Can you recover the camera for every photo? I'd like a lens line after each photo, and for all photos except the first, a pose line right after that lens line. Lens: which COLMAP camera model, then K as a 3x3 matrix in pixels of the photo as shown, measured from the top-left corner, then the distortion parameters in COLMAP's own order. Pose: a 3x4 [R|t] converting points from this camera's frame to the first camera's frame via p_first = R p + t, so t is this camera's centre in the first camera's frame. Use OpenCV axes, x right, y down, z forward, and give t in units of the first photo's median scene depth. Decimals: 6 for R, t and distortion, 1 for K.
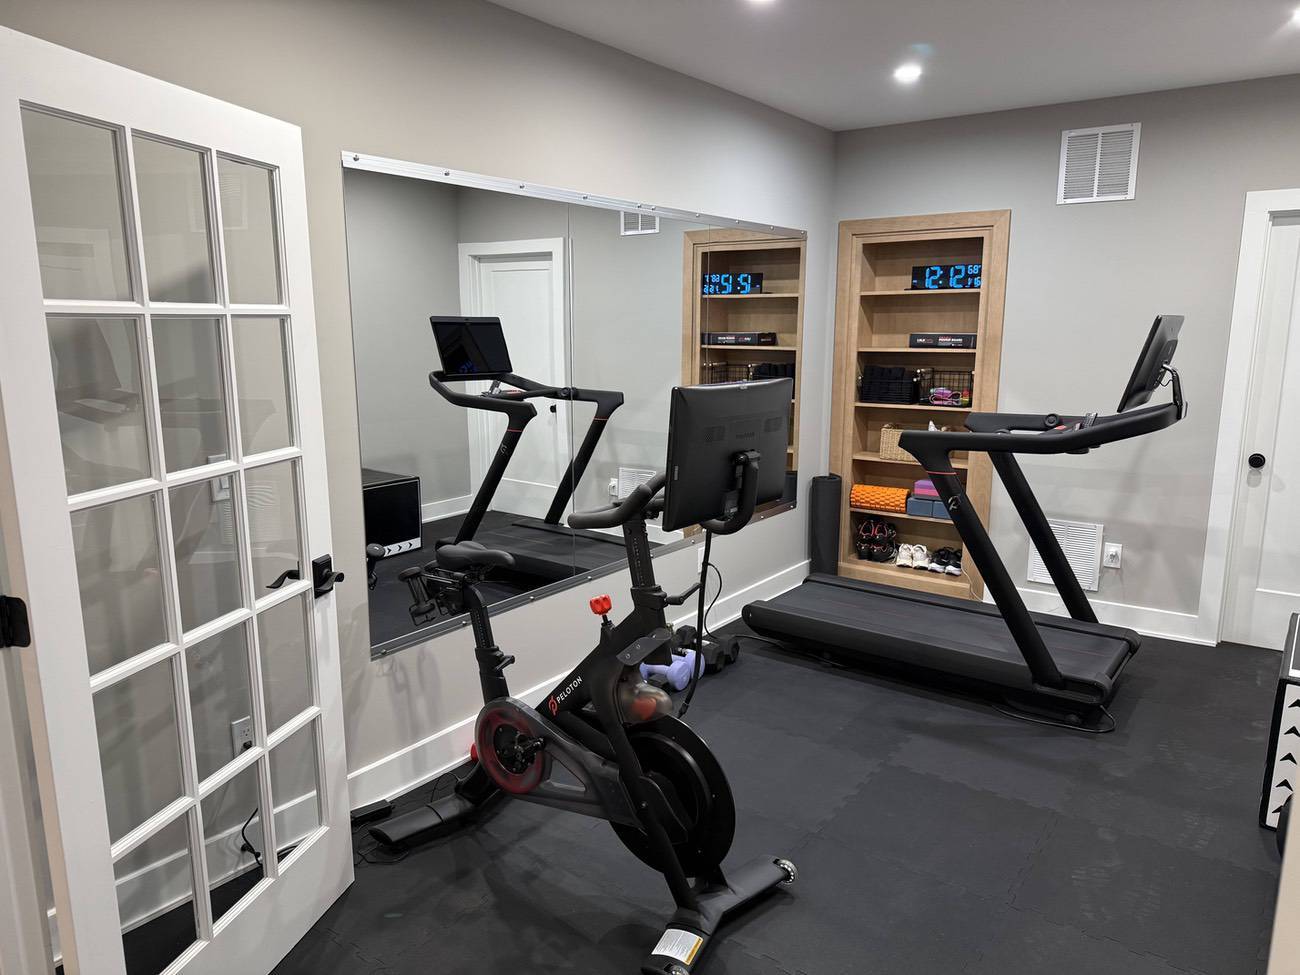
lens RADIAL K [[913.0, 0, 647.7], [0, 913.0, 492.9], [0, 0, 1]] dist [0.044715, -0.061838]
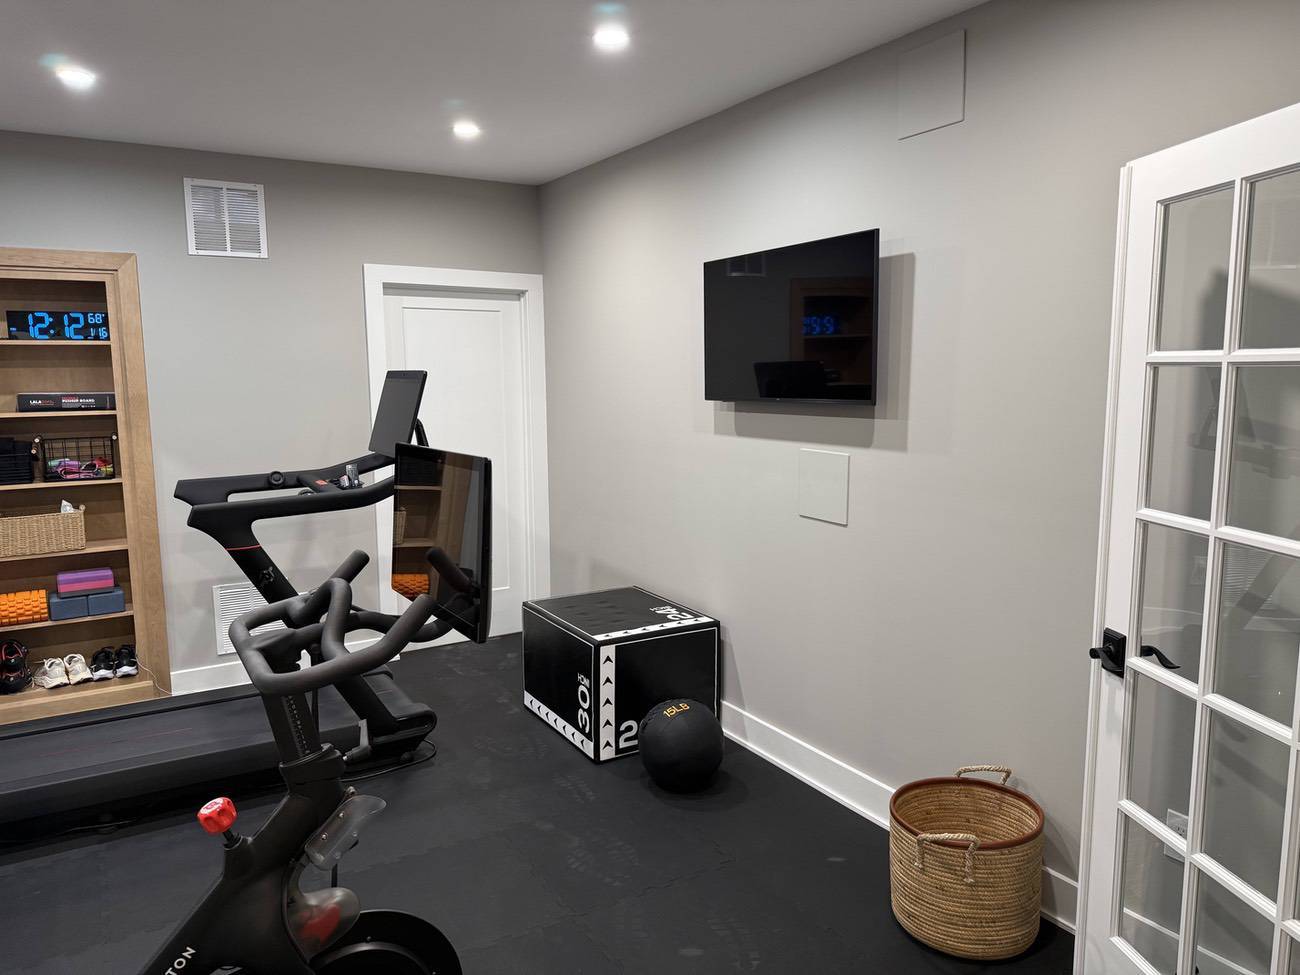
lens RADIAL K [[913.0, 0, 647.7], [0, 913.0, 492.9], [0, 0, 1]] dist [0.044715, -0.061838]
pose [[0.399306, -0.124470, 0.908329, -0.233356], [0.180488, 0.982026, 0.055225, -0.038361], [-0.898876, 0.141891, 0.414594, 0.206320]]
